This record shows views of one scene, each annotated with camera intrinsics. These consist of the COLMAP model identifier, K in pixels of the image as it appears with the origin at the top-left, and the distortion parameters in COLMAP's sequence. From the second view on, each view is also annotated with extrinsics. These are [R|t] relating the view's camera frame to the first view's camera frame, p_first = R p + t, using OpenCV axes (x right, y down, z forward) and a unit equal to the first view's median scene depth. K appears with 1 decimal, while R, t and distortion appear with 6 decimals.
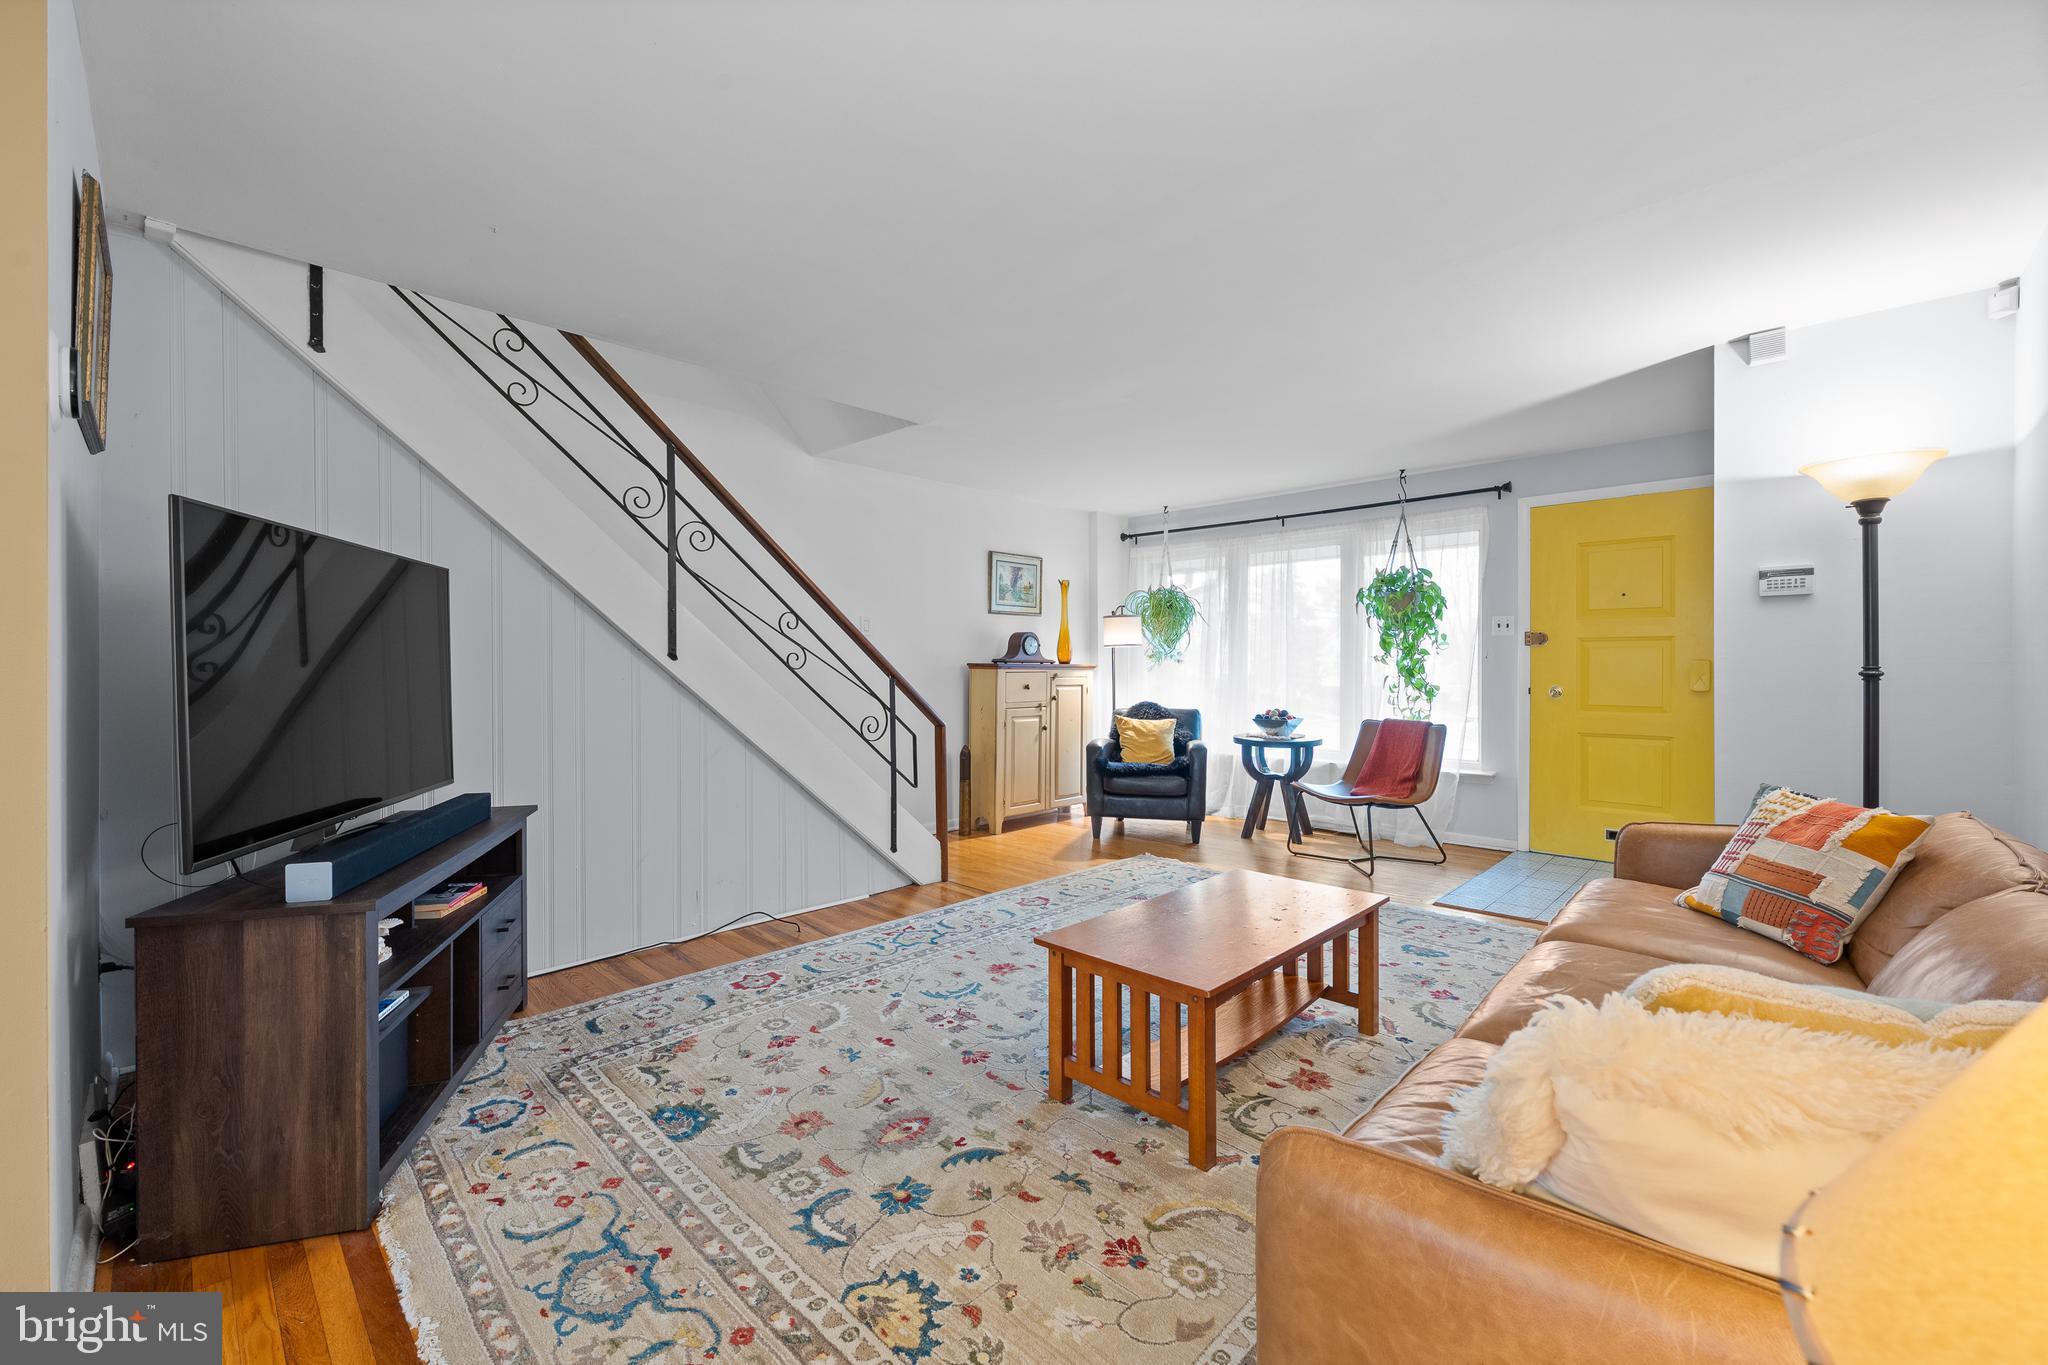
lens RADIAL K [[825.0, 0, 1023.7], [0, 825.0, 672.4], [0, 0, 1]] dist [-0.007797, 0.000745]
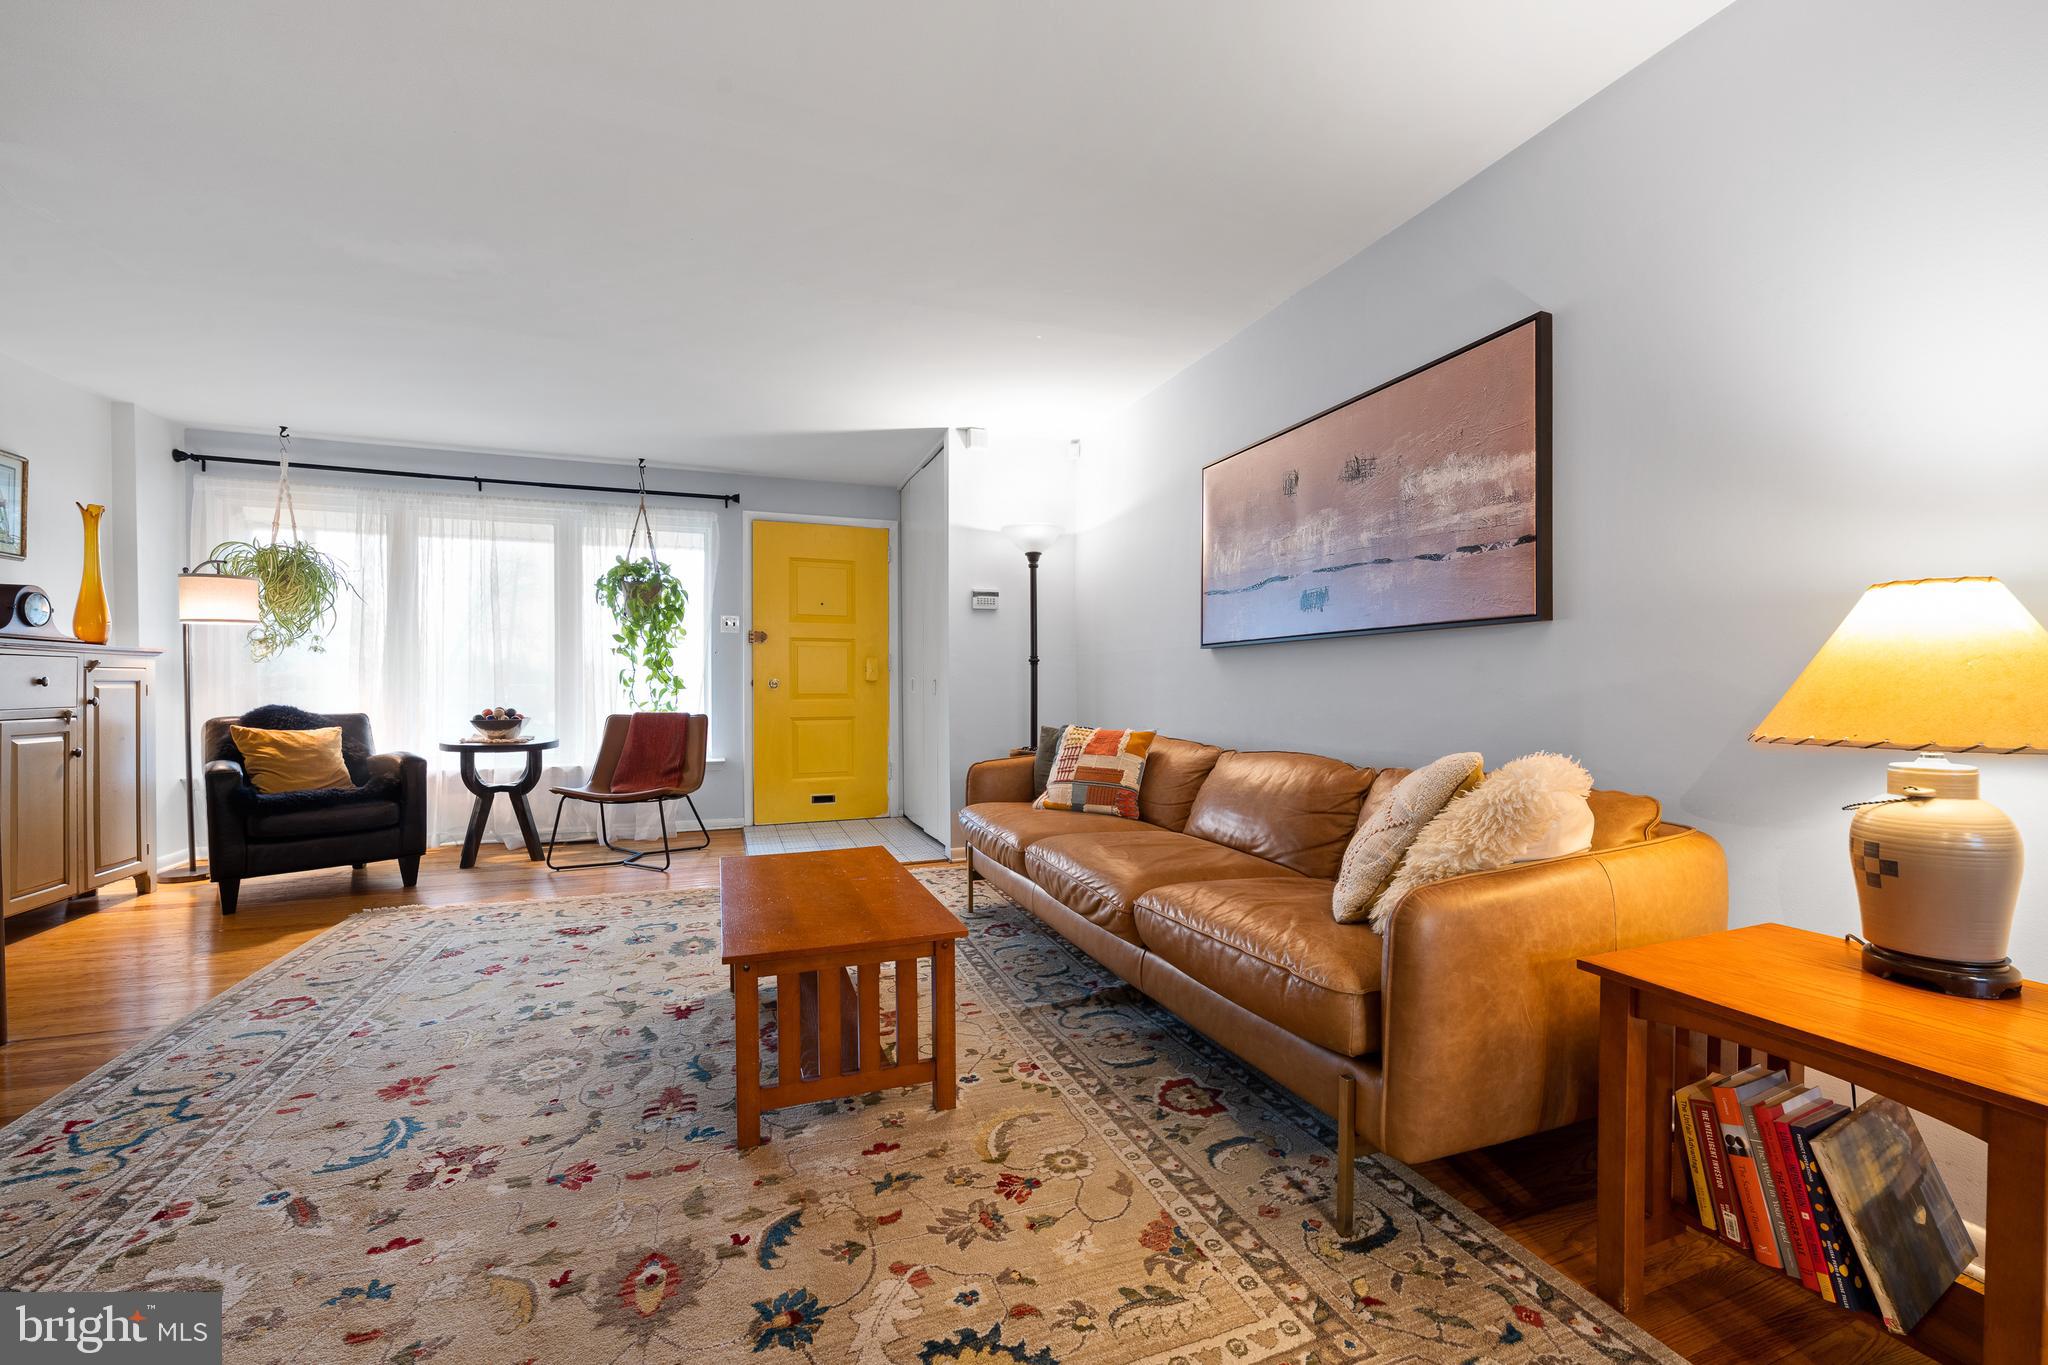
lens RADIAL K [[825.0, 0, 1025.1], [0, 825.0, 696.6], [0, 0, 1]] dist [-0.007797, 0.000745]
pose [[0.428767, -0.014443, 0.903300, -0.235690], [0.006283, 0.999896, 0.013006, 0.027465], [-0.903393, 0.000099, 0.428813, 0.168584]]
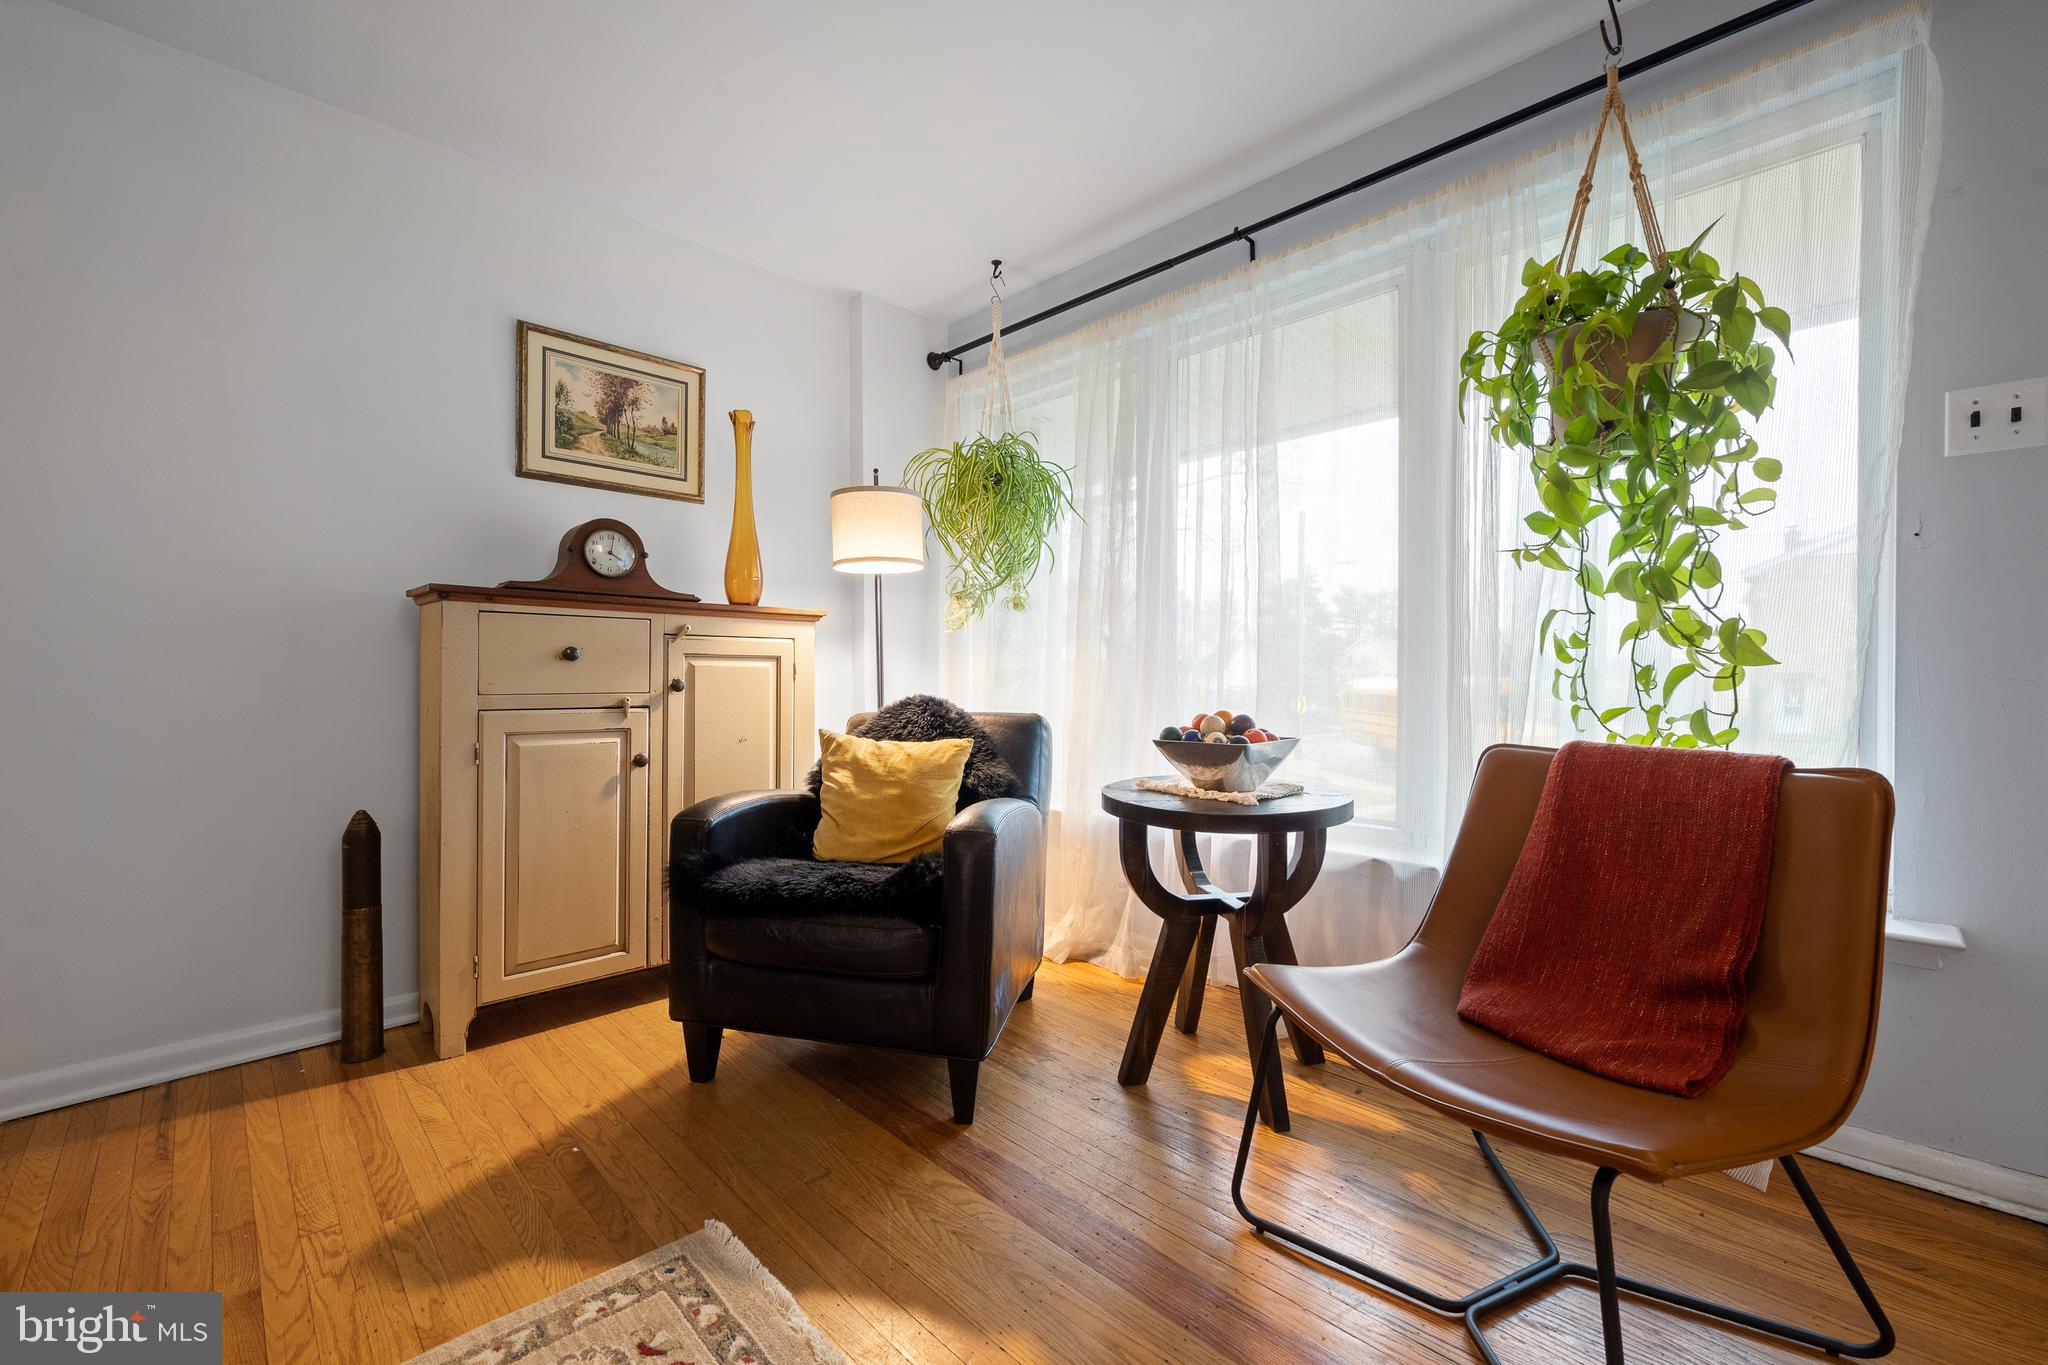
lens RADIAL K [[825.0, 0, 1029.0], [0, 825.0, 685.6], [0, 0, 1]] dist [-0.007797, 0.000745]
pose [[0.999924, 0.000381, -0.012361, 0.244662], [-0.000363, 0.999999, 0.001391, 0.034714], [0.012362, -0.001386, 0.999923, 0.692430]]
